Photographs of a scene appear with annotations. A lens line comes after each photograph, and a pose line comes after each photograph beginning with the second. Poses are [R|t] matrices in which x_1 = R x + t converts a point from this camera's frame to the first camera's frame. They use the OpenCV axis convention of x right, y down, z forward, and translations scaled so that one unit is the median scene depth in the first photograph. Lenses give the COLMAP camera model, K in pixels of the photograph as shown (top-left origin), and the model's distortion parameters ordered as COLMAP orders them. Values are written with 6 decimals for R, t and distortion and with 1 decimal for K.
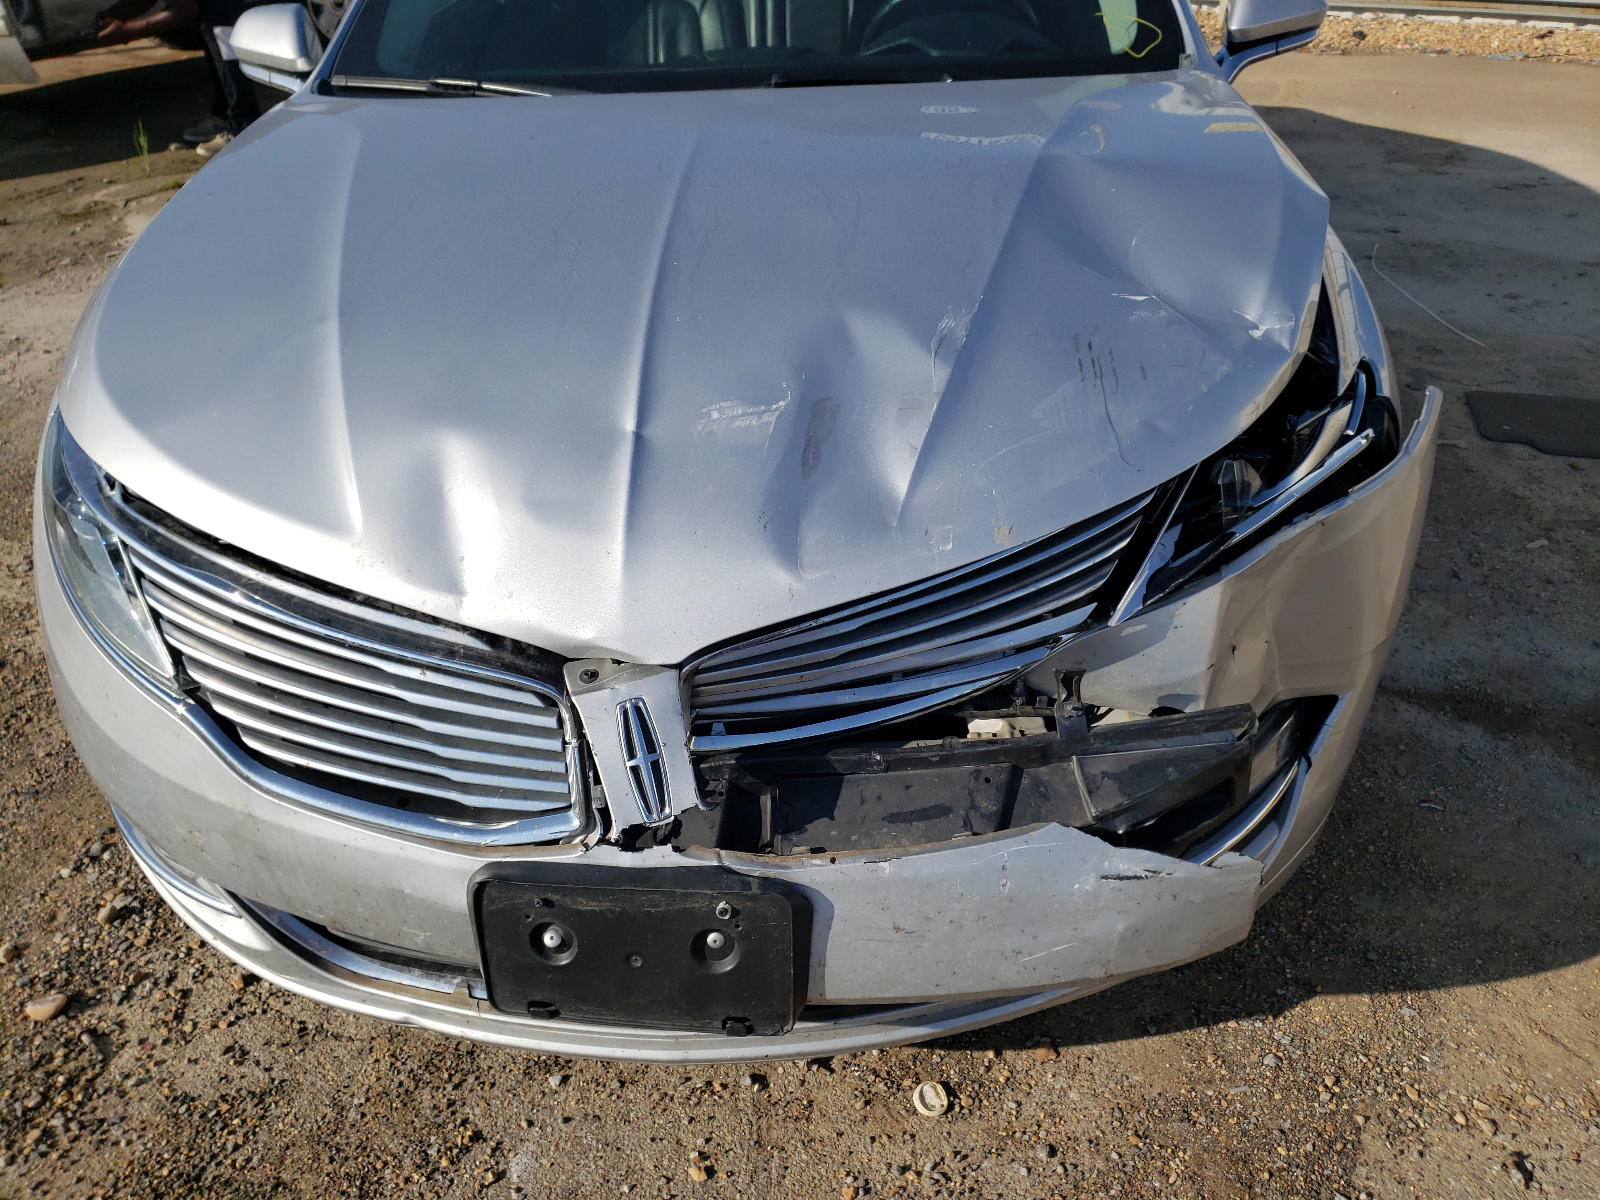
lens RADIAL K [[1208.0, 0, 800.0], [0, 1208.0, 600.0], [0, 0, 1]] dist [0.009436, 0.003464]
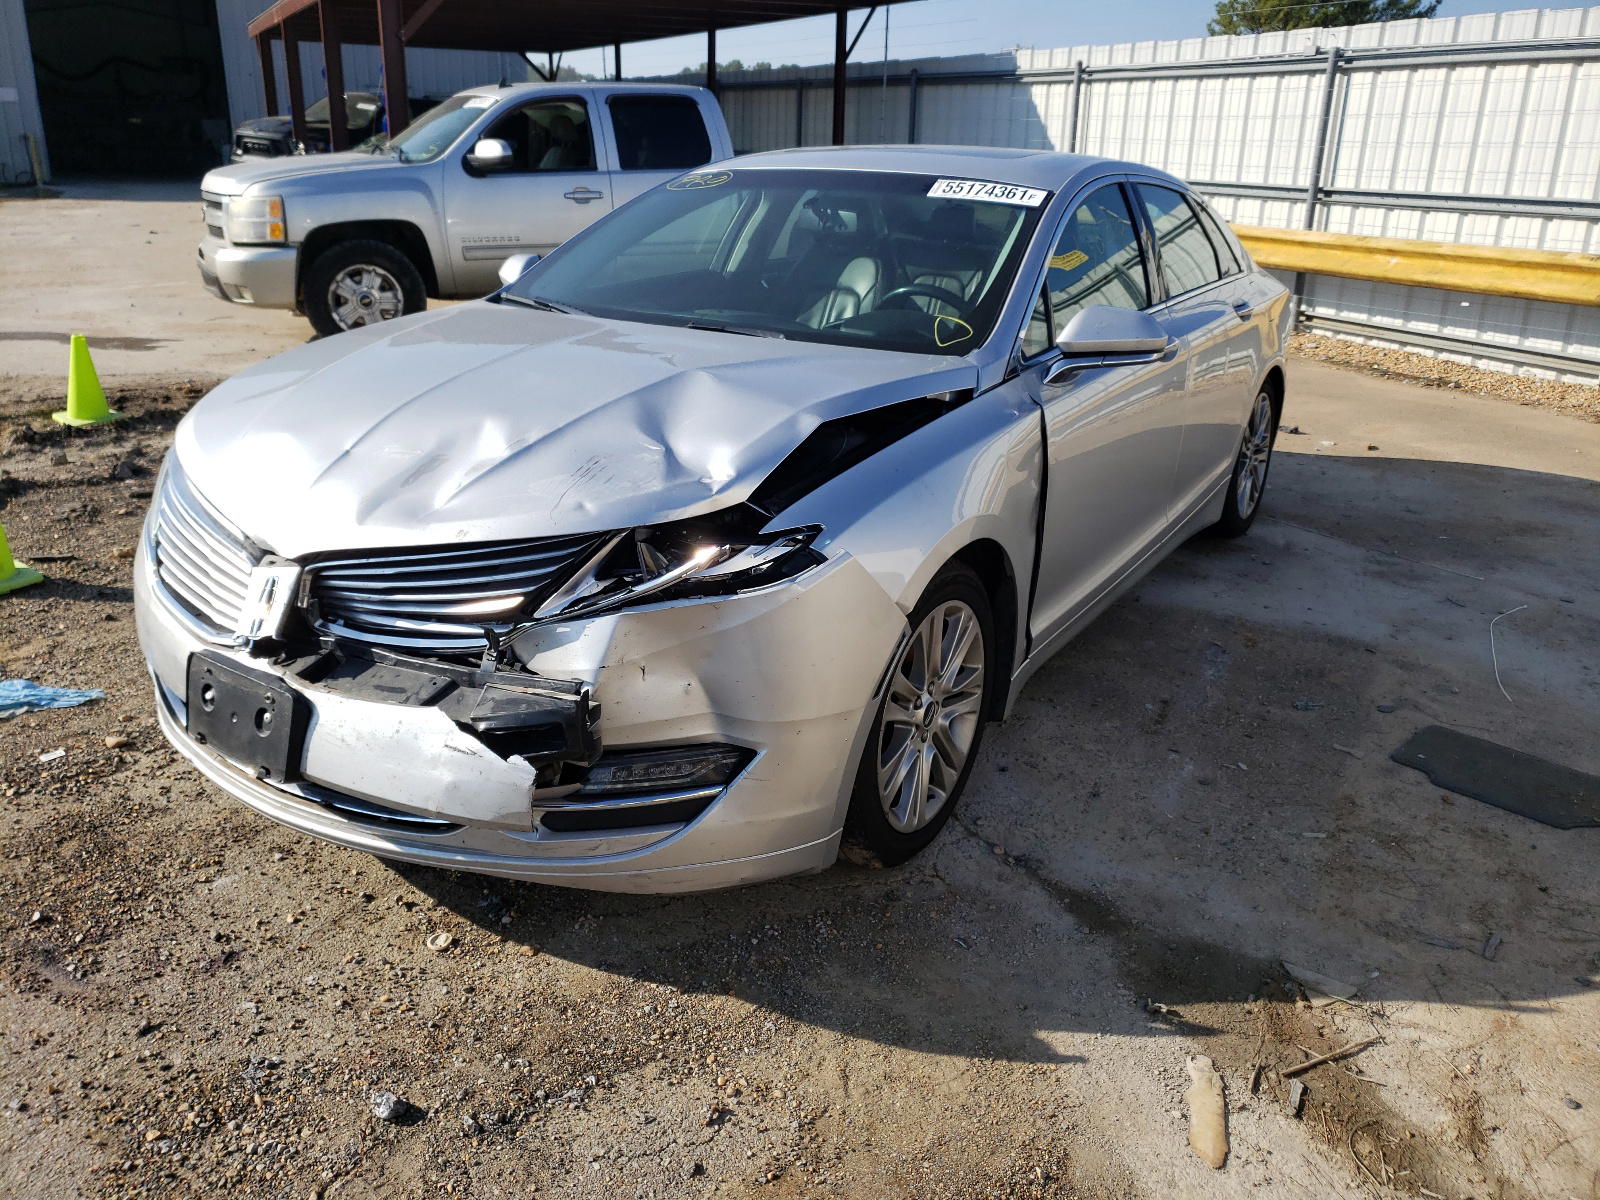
lens RADIAL K [[1208.0, 0, 800.0], [0, 1208.0, 600.0], [0, 0, 1]] dist [0.009436, 0.003464]
pose [[0.873366, 0.224426, -0.432279, 1.072273], [-0.317166, 0.935609, -0.155054, 0.117697], [0.369646, 0.272523, 0.888309, -0.267458]]
